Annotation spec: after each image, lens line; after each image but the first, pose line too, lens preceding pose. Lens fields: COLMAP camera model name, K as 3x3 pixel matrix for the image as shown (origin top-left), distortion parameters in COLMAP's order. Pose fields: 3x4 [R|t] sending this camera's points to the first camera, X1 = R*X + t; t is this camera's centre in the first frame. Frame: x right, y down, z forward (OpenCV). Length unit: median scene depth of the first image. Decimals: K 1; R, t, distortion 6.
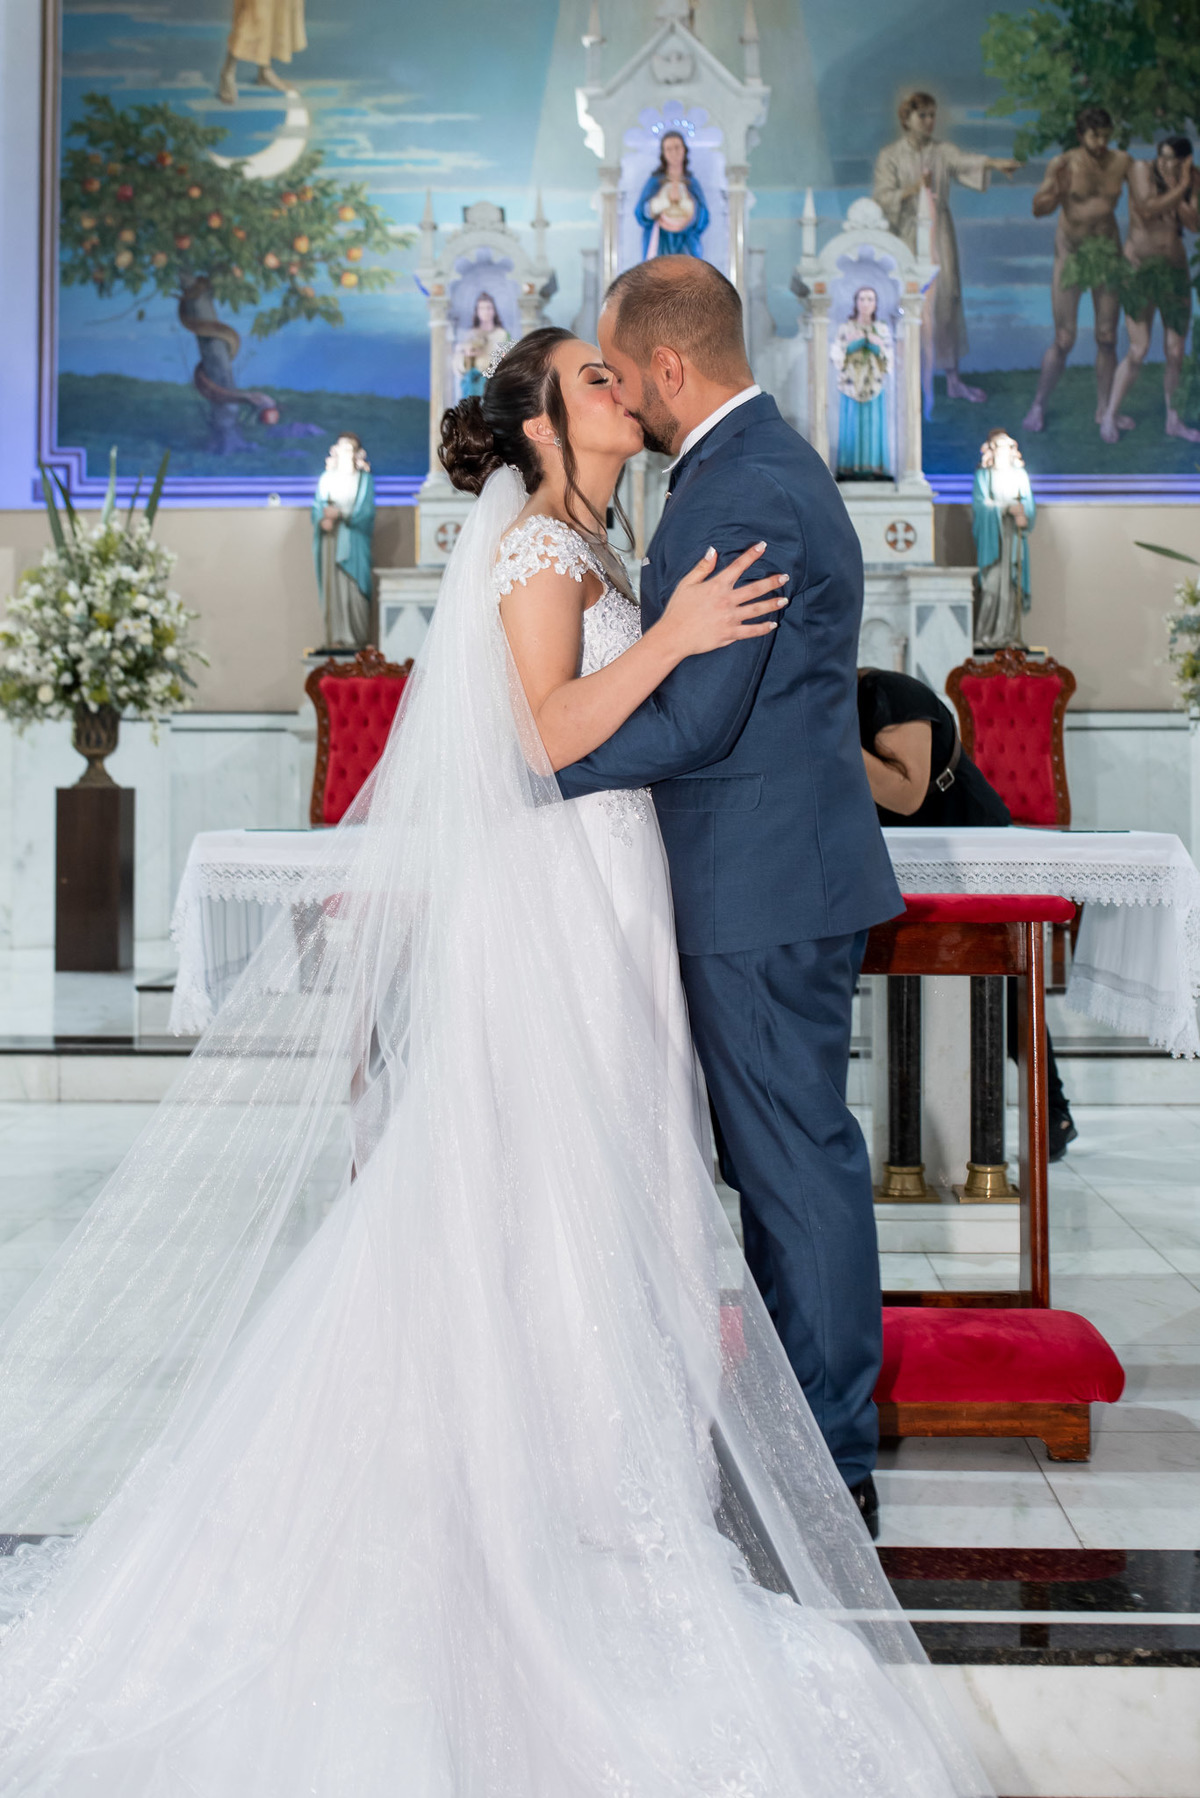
lens RADIAL K [[1970.1, 0, 605.7], [0, 1970.1, 735.3], [0, 0, 1]] dist [-0.062471, 0.050635]
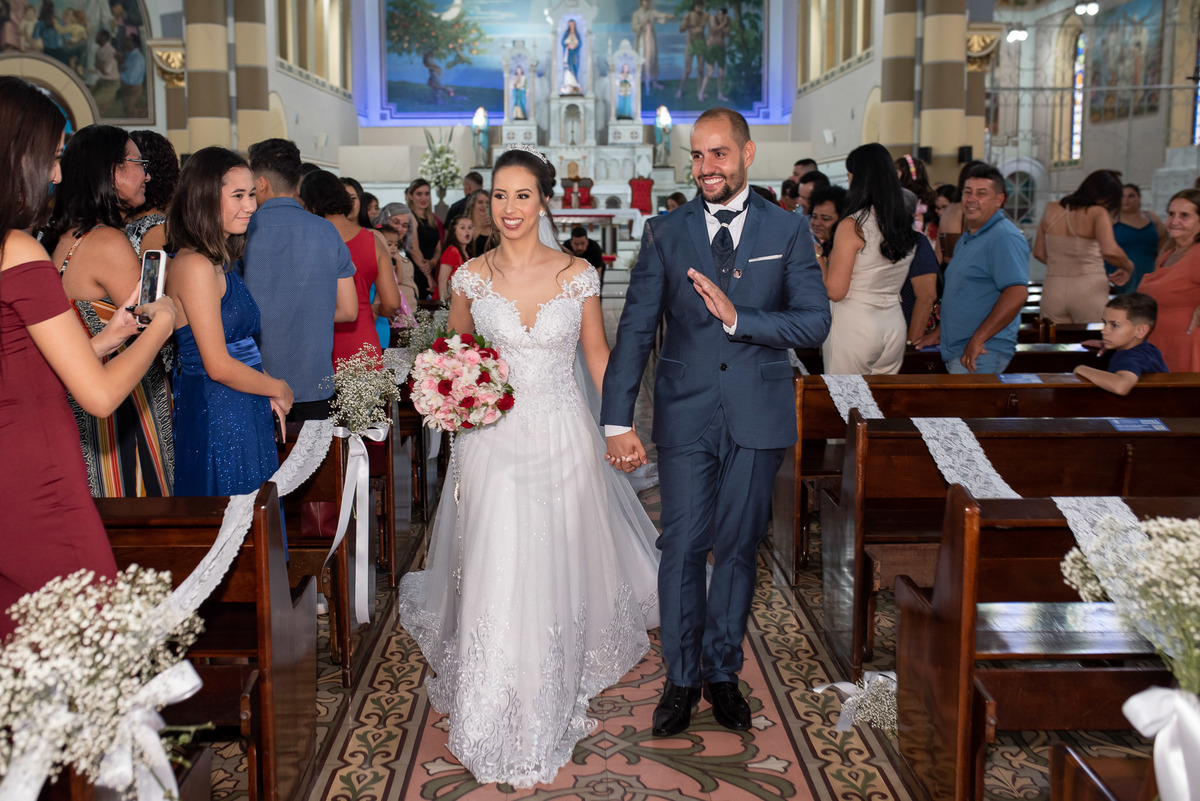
lens RADIAL K [[1308.6, 0, 555.1], [0, 1308.6, 421.5], [0, 0, 1]] dist [-0.070814, 0.028272]
pose [[0.999687, -0.008344, 0.023601, -0.051663], [0.003807, 0.982524, 0.186098, -0.026529], [-0.024742, -0.185950, 0.982248, -1.297147]]
